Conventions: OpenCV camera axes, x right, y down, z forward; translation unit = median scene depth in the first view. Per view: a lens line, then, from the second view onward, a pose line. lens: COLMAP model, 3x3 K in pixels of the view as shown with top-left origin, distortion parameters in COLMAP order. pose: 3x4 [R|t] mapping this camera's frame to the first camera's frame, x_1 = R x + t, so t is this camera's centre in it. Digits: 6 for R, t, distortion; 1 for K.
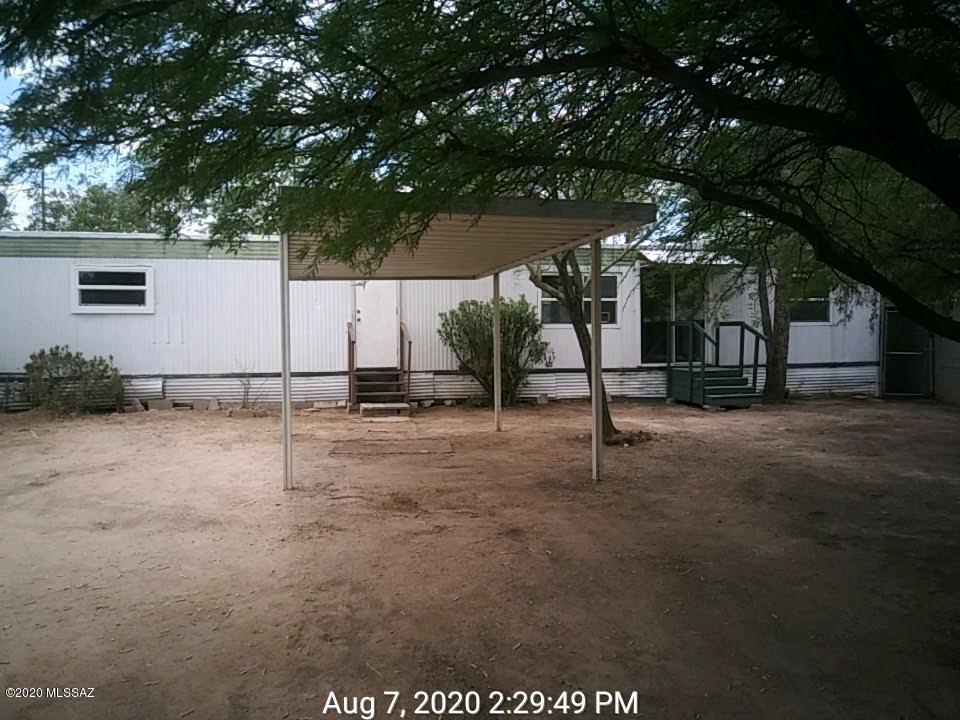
lens RADIAL K [[790.0, 0, 477.9], [0, 790.0, 344.0], [0, 0, 1]] dist [0.059206, -0.095336]
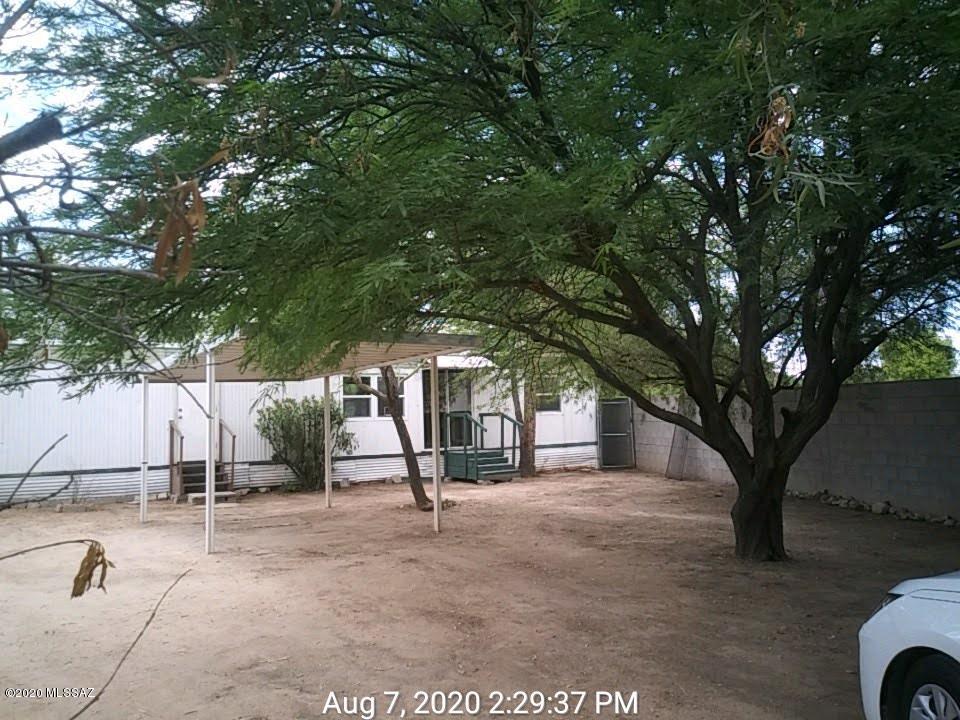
lens RADIAL K [[790.0, 0, 477.9], [0, 790.0, 344.0], [0, 0, 1]] dist [0.059206, -0.095336]
pose [[0.940567, 0.011685, 0.339406, -0.141384], [0.027785, 0.993410, -0.111199, 0.002480], [-0.338469, 0.114021, 0.934044, -0.187786]]
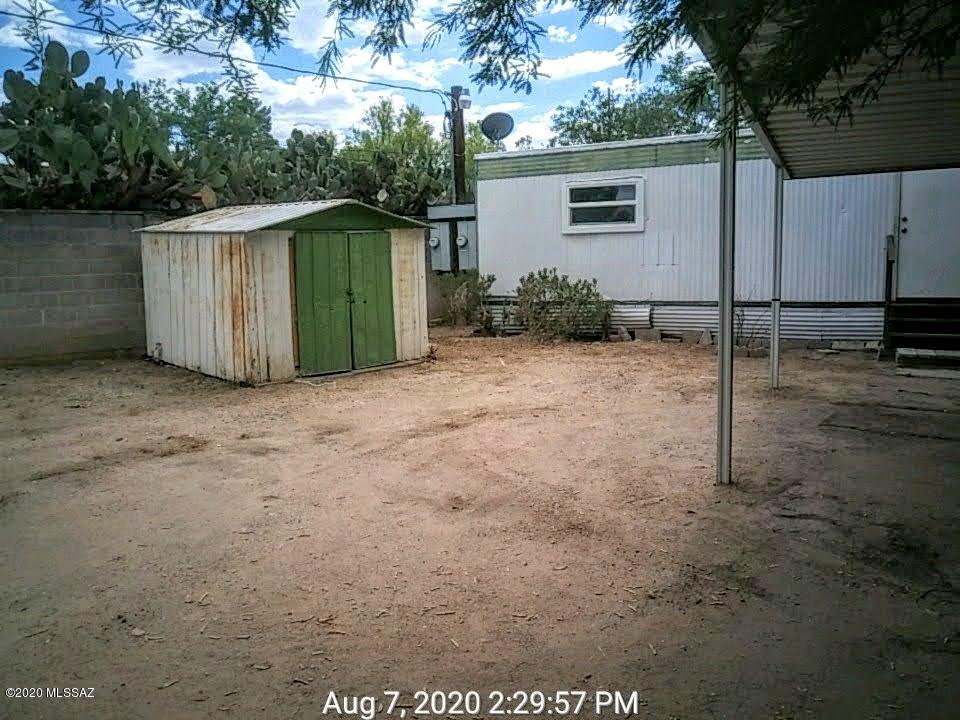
lens RADIAL K [[790.0, 0, 477.9], [0, 790.0, 344.0], [0, 0, 1]] dist [0.059206, -0.095336]
pose [[0.780955, 0.056531, -0.622024, 0.003651], [0.003148, 0.995527, 0.094428, 0.002417], [0.624580, -0.075702, 0.777283, 0.192734]]
